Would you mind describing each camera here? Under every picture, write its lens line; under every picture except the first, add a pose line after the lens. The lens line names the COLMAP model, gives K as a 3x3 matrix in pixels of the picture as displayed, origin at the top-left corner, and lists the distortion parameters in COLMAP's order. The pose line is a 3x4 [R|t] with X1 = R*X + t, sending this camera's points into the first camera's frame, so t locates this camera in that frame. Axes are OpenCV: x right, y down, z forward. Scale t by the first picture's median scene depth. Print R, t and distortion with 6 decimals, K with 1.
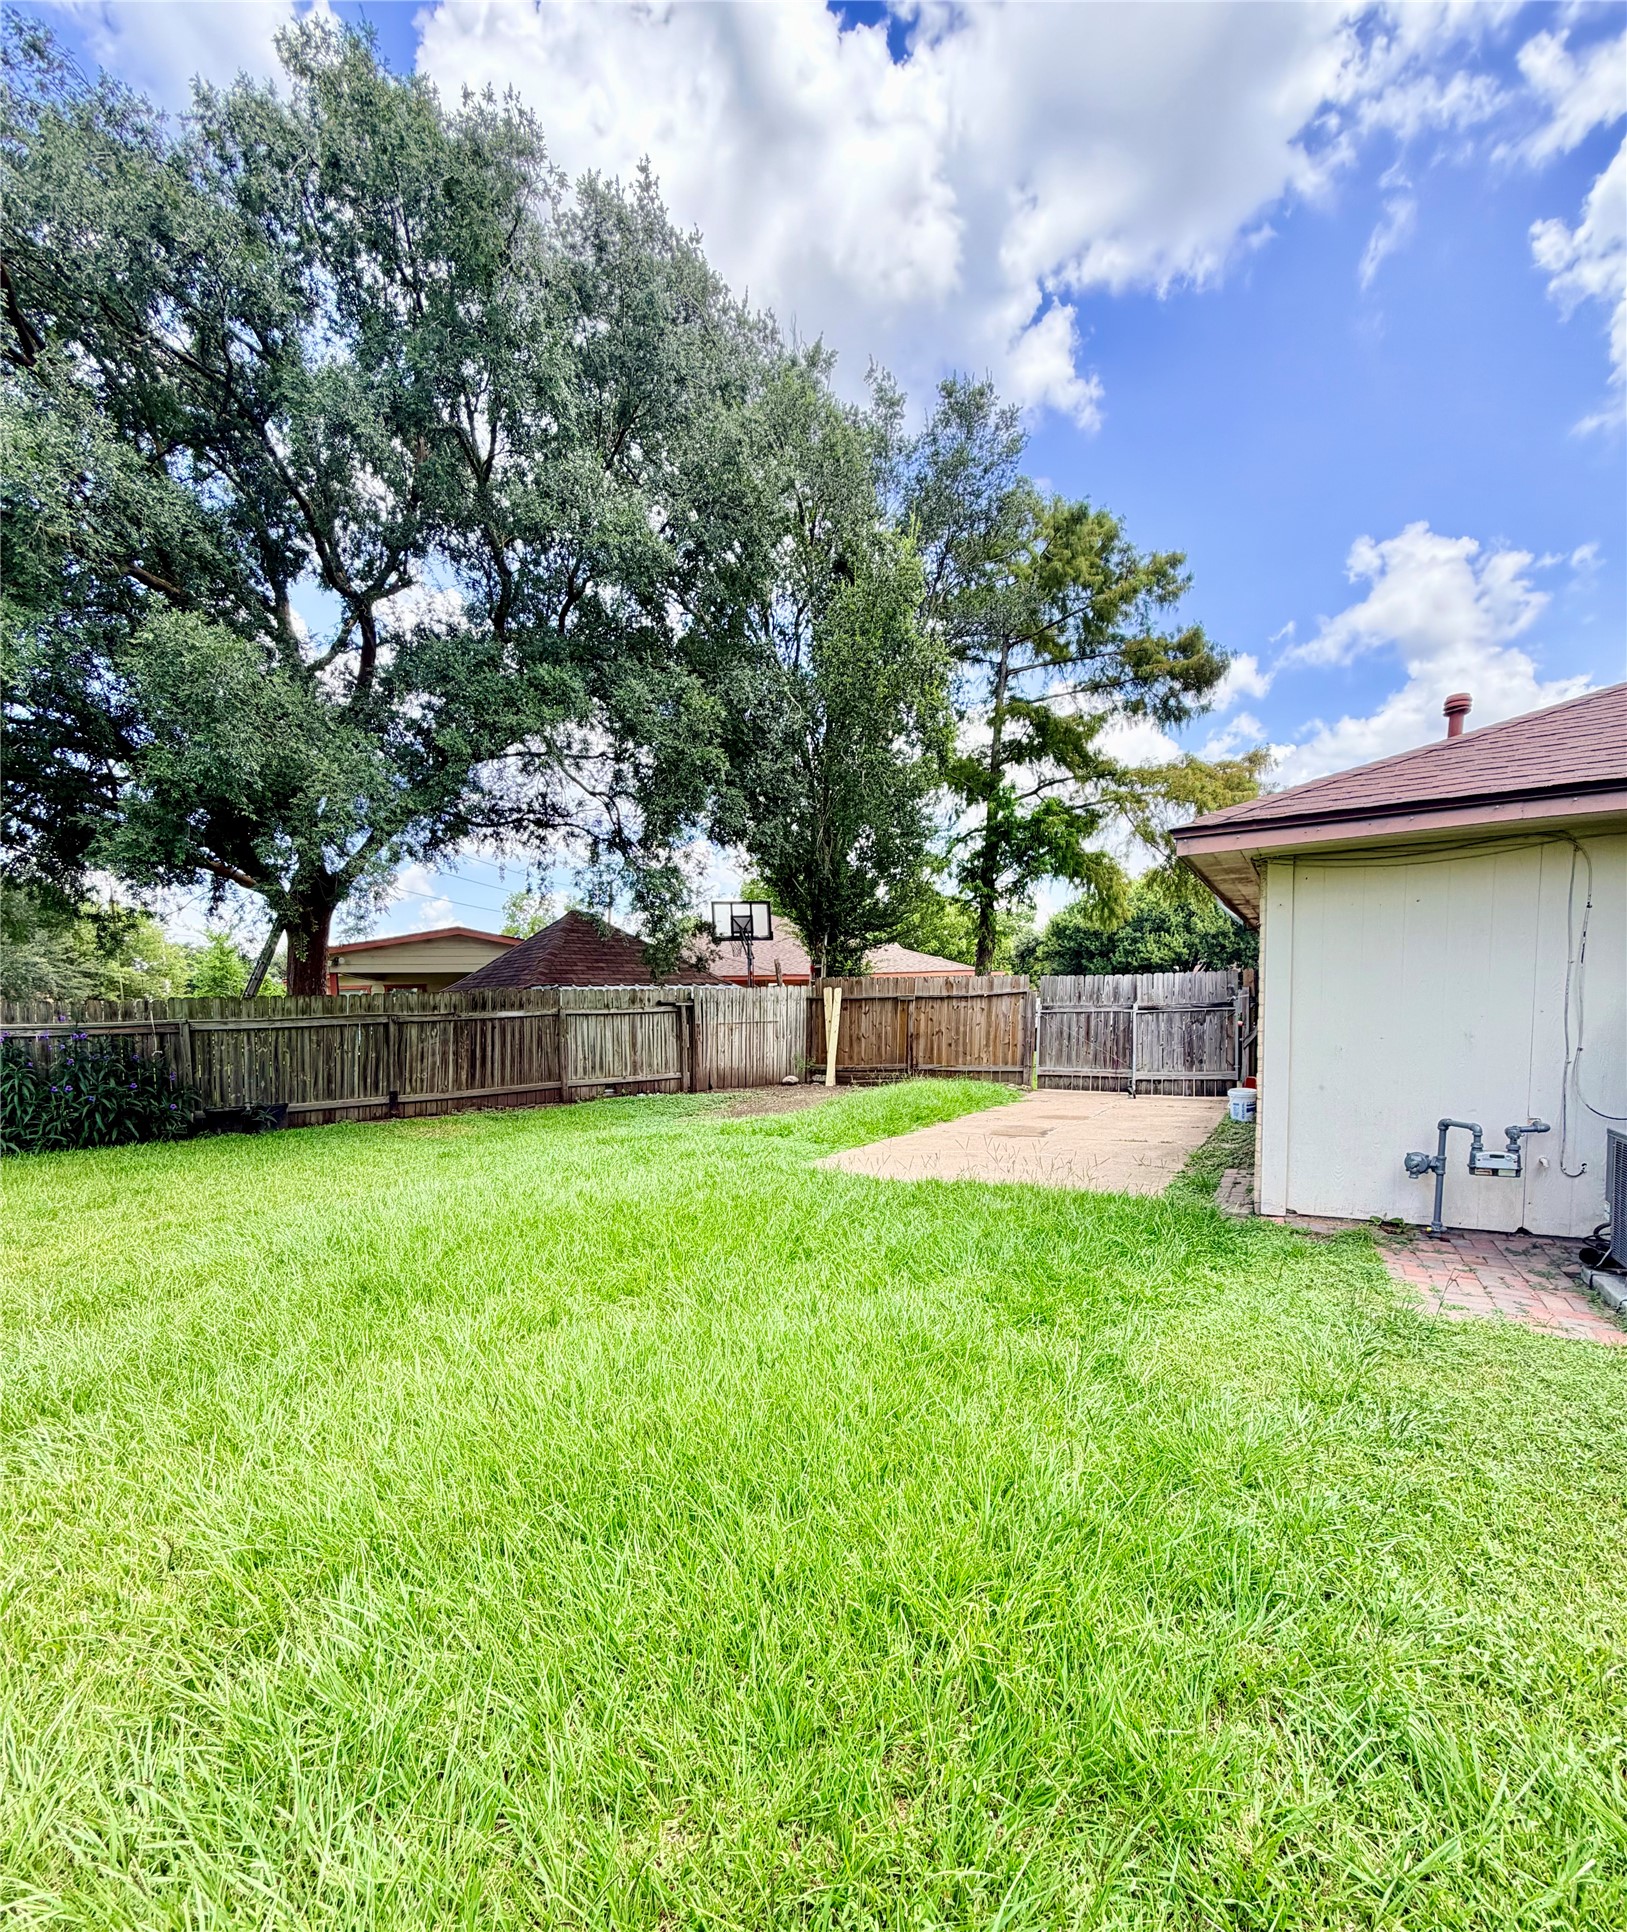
lens RADIAL K [[865.5, 0, 823.4], [0, 865.5, 1088.0], [0, 0, 1]] dist [-0.000247, 0.000164]
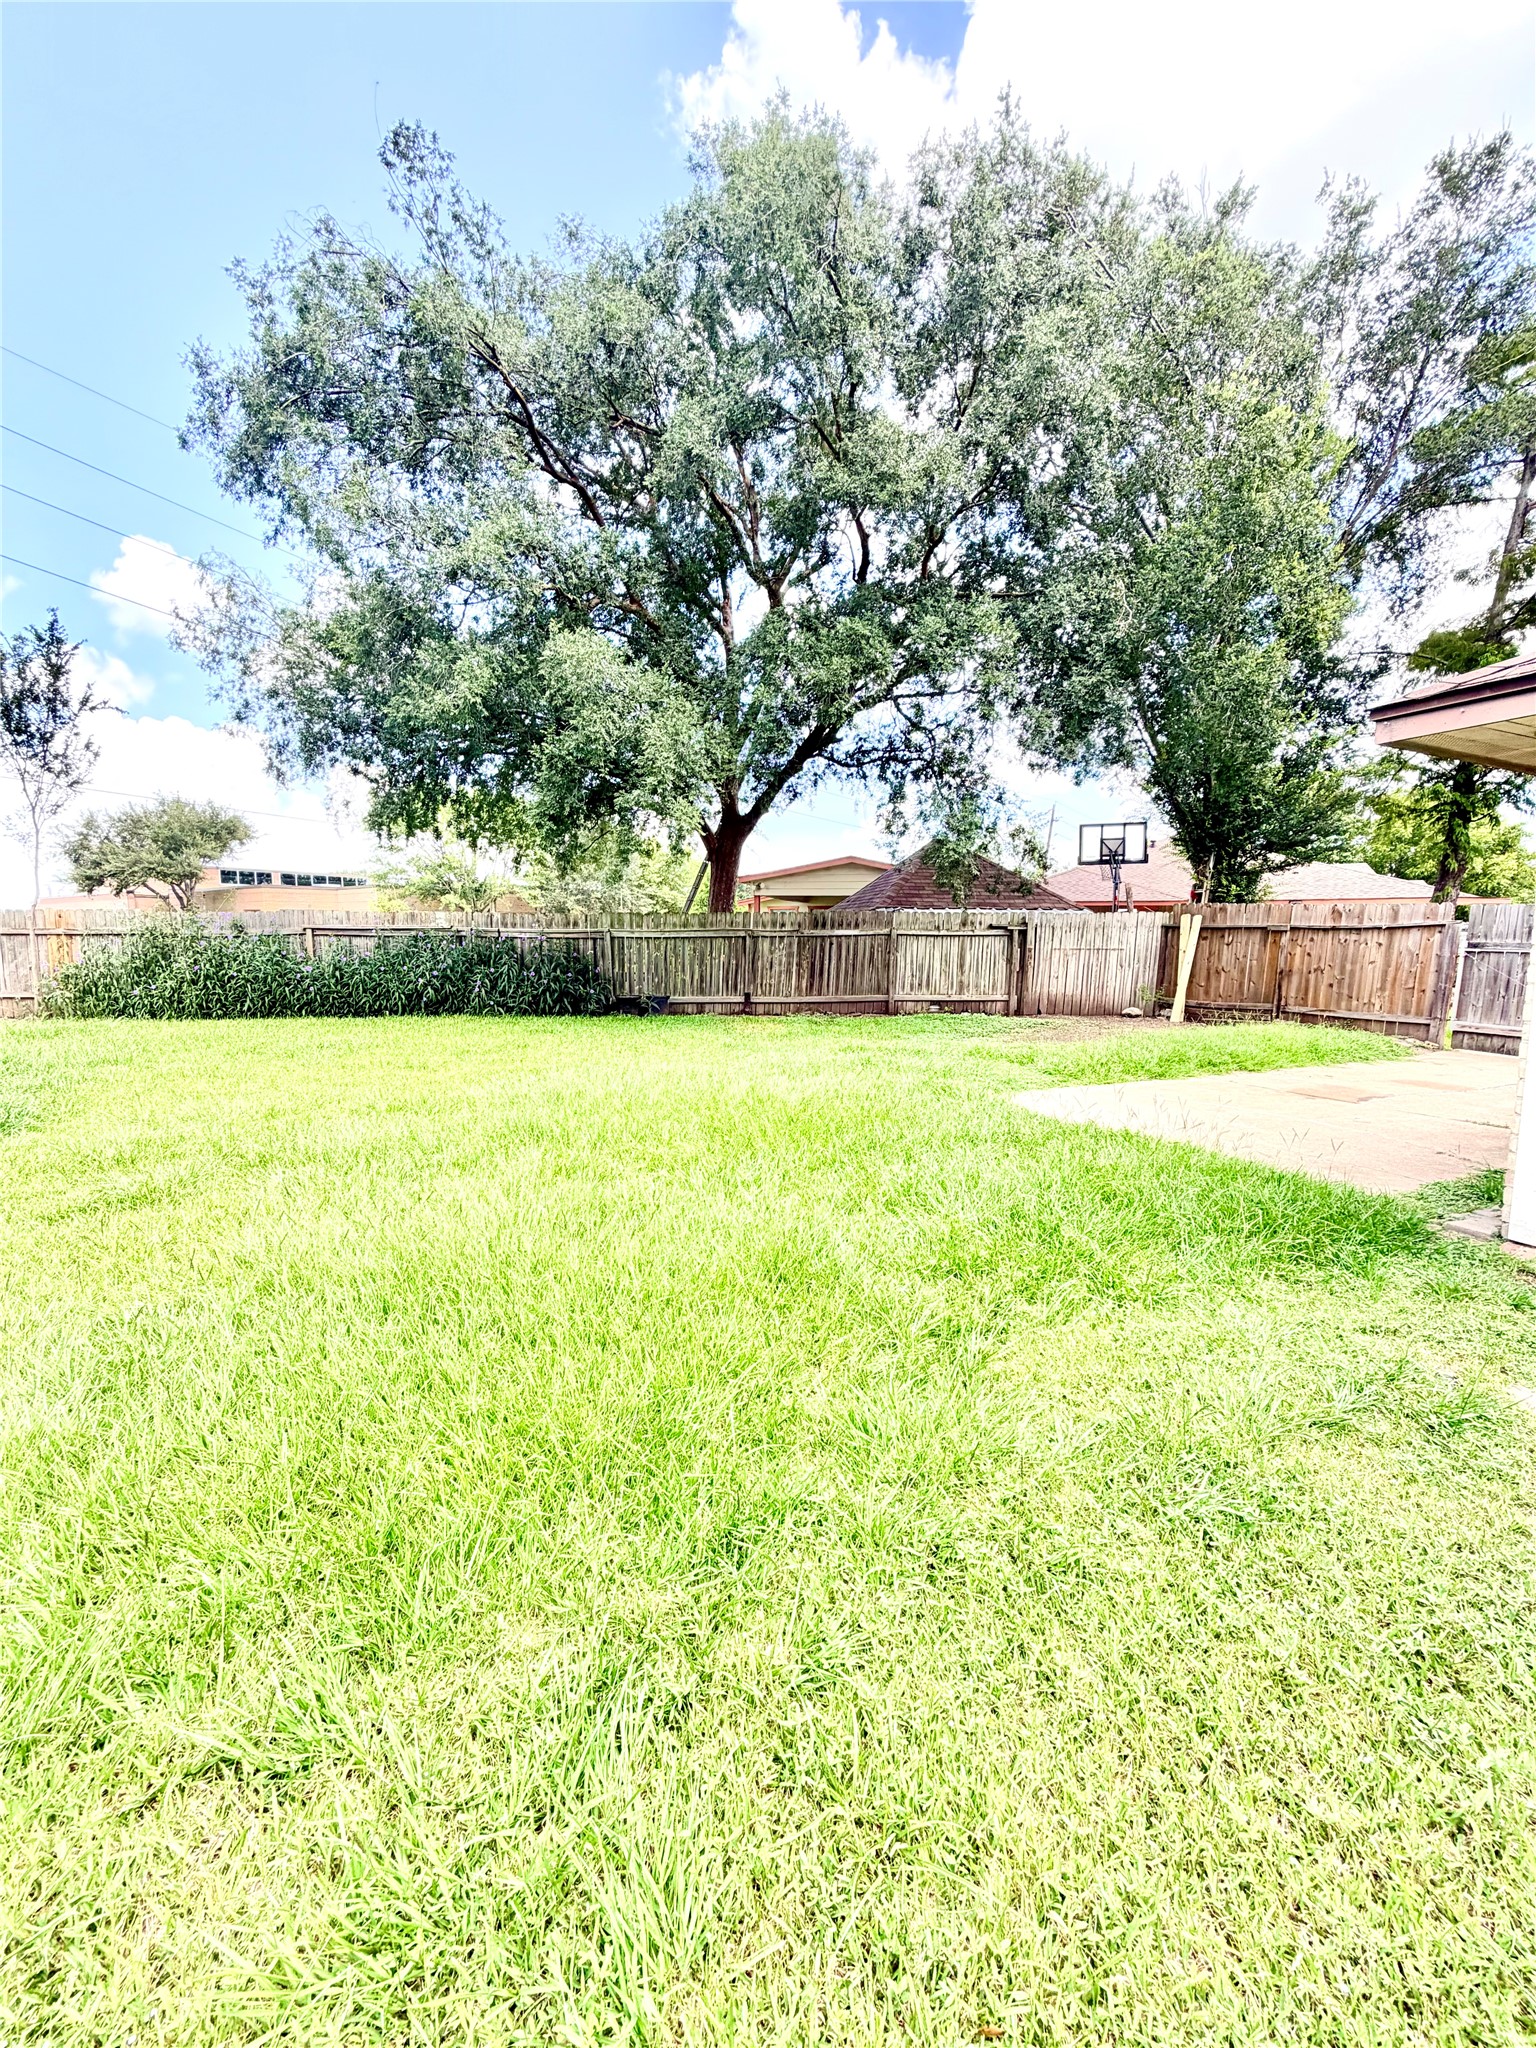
lens RADIAL K [[814.5, 0, 754.9], [0, 814.5, 1024.8], [0, 0, 1]] dist [0.000813, 0.000210]
pose [[0.835757, 0.091526, -0.541418, 0.098092], [-0.079083, 0.995794, 0.046262, -0.003635], [0.543375, 0.004154, 0.839480, 0.029398]]
